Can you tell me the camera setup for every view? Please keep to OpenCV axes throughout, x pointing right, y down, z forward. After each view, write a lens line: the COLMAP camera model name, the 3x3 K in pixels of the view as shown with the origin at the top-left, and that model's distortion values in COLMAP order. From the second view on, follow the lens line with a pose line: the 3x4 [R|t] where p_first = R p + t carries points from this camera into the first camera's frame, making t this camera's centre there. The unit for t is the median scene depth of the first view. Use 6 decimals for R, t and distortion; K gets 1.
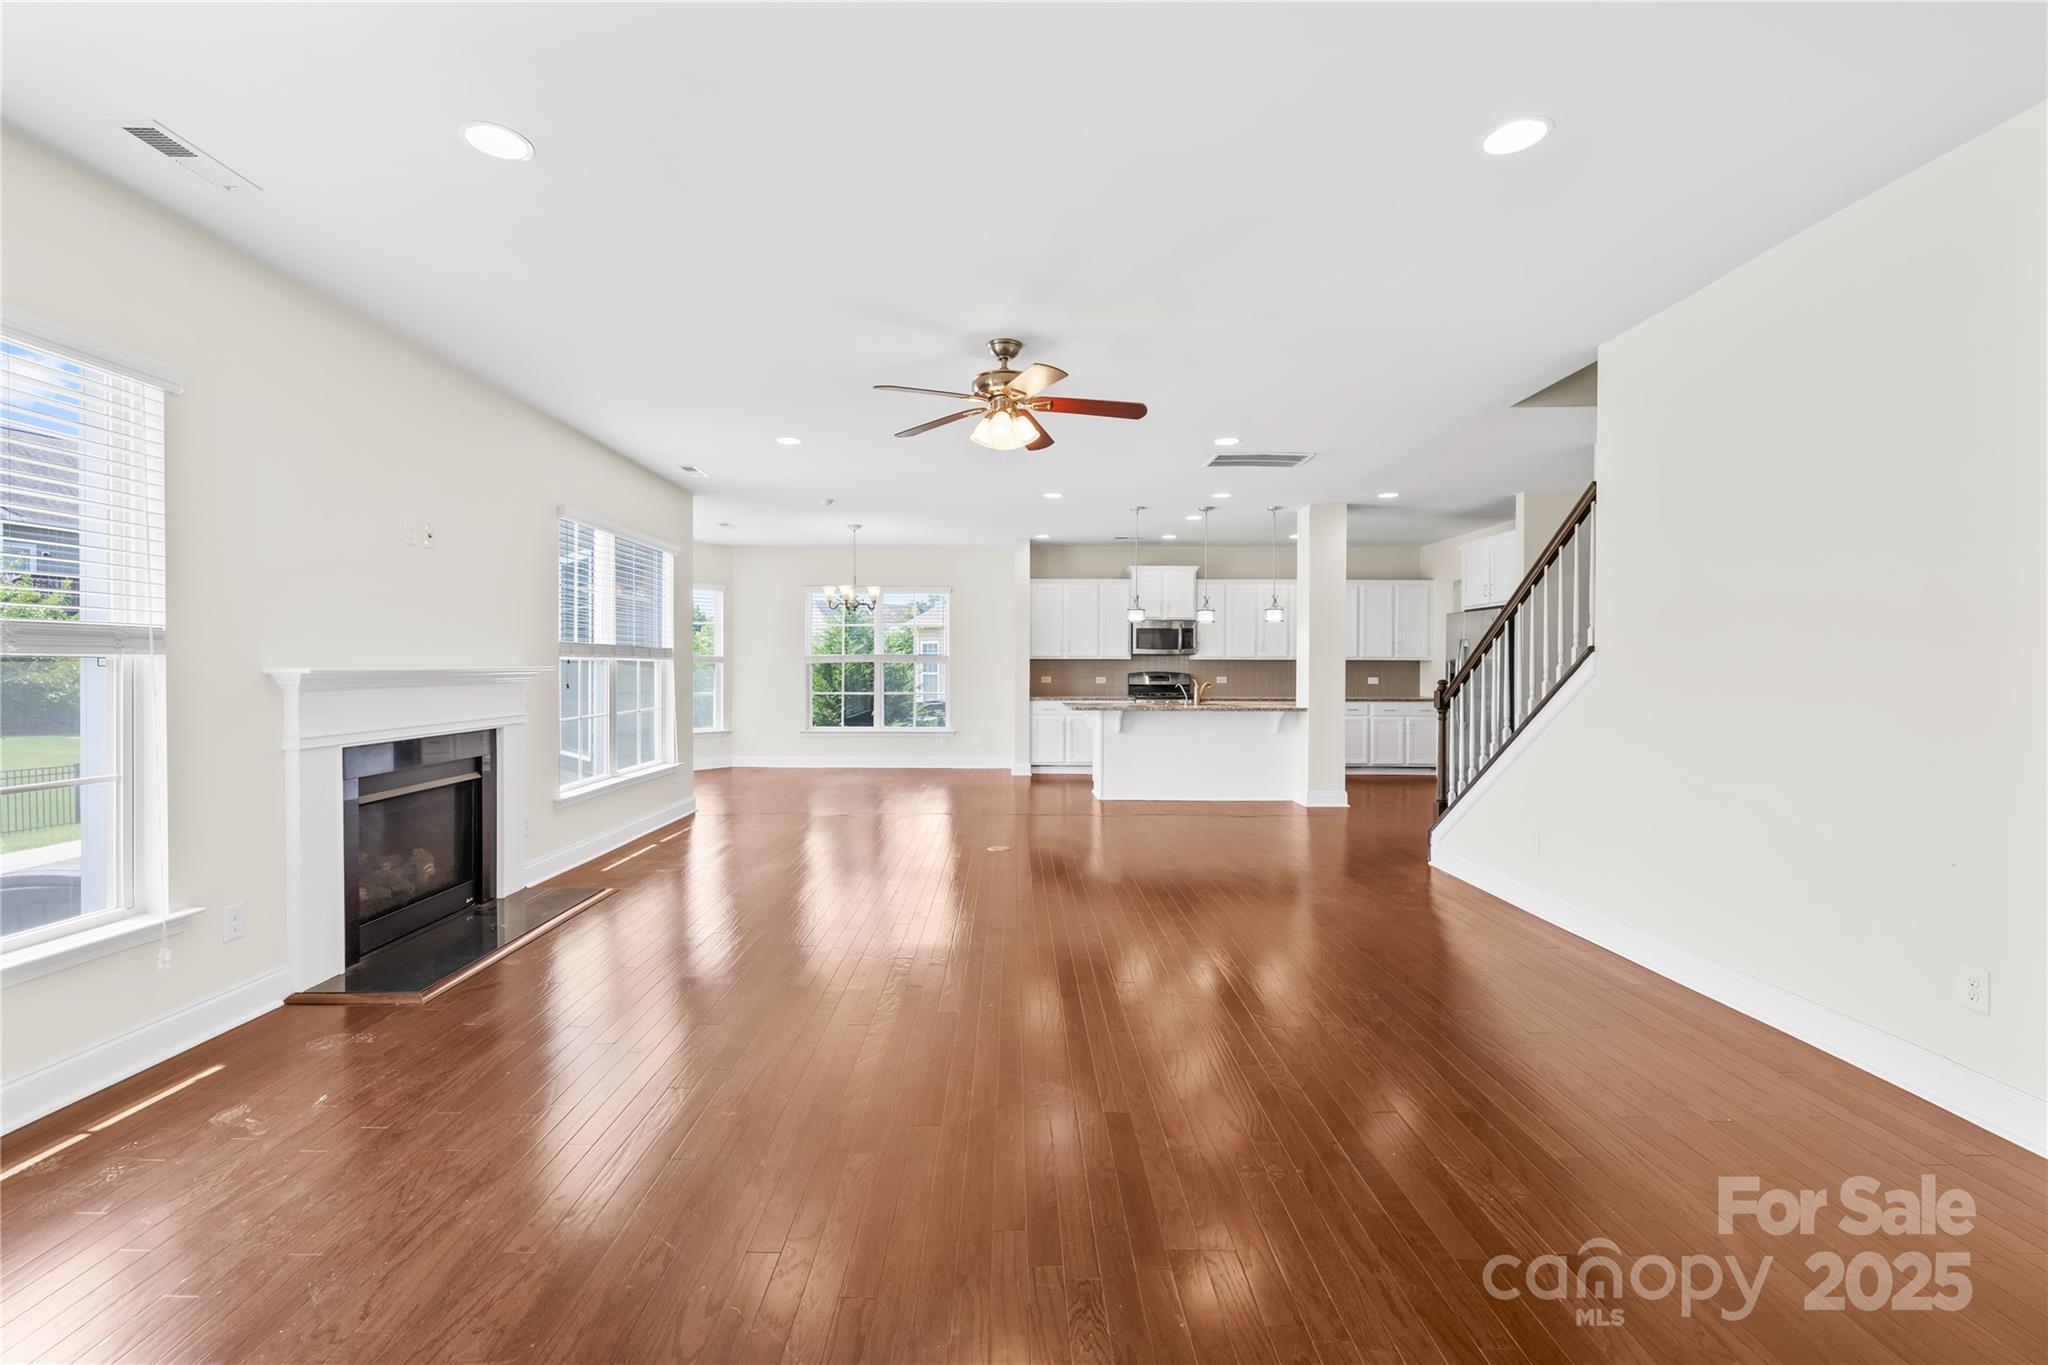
lens RADIAL K [[866.5, 0, 1018.9], [0, 866.5, 676.0], [0, 0, 1]] dist [-0.001717, 0.000062]
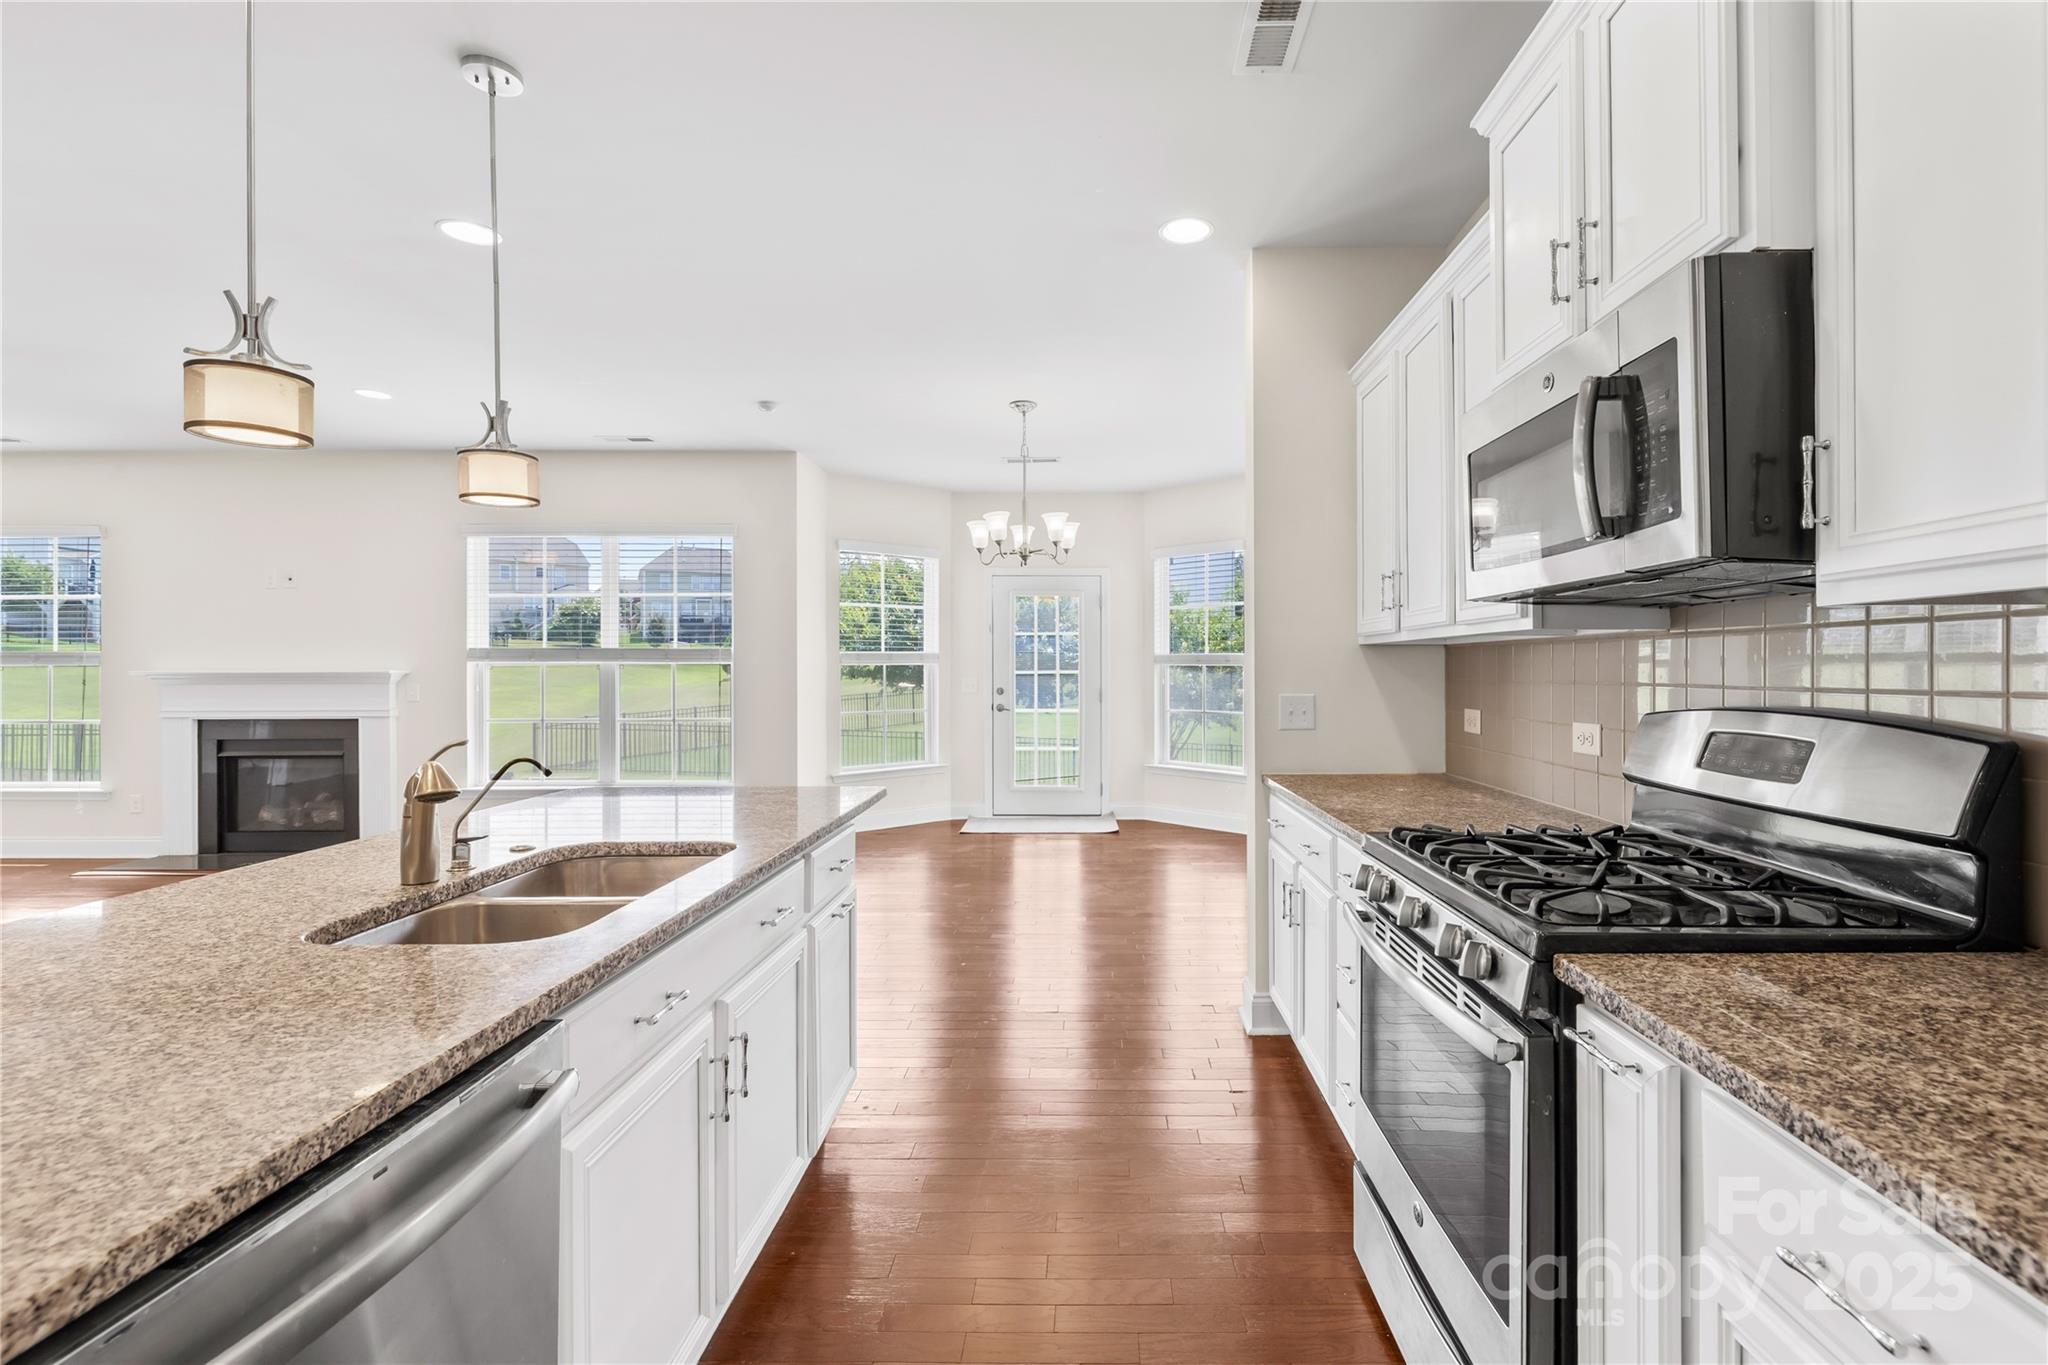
lens RADIAL K [[905.1, 0, 1102.8], [0, 905.1, 668.5], [0, 0, 1]] dist [0.001370, -0.000076]
pose [[-0.009701, 0.000370, -0.999953, 0.325340], [-0.012336, 0.999924, 0.000490, -0.012663], [0.999877, 0.012340, -0.009696, 0.954765]]
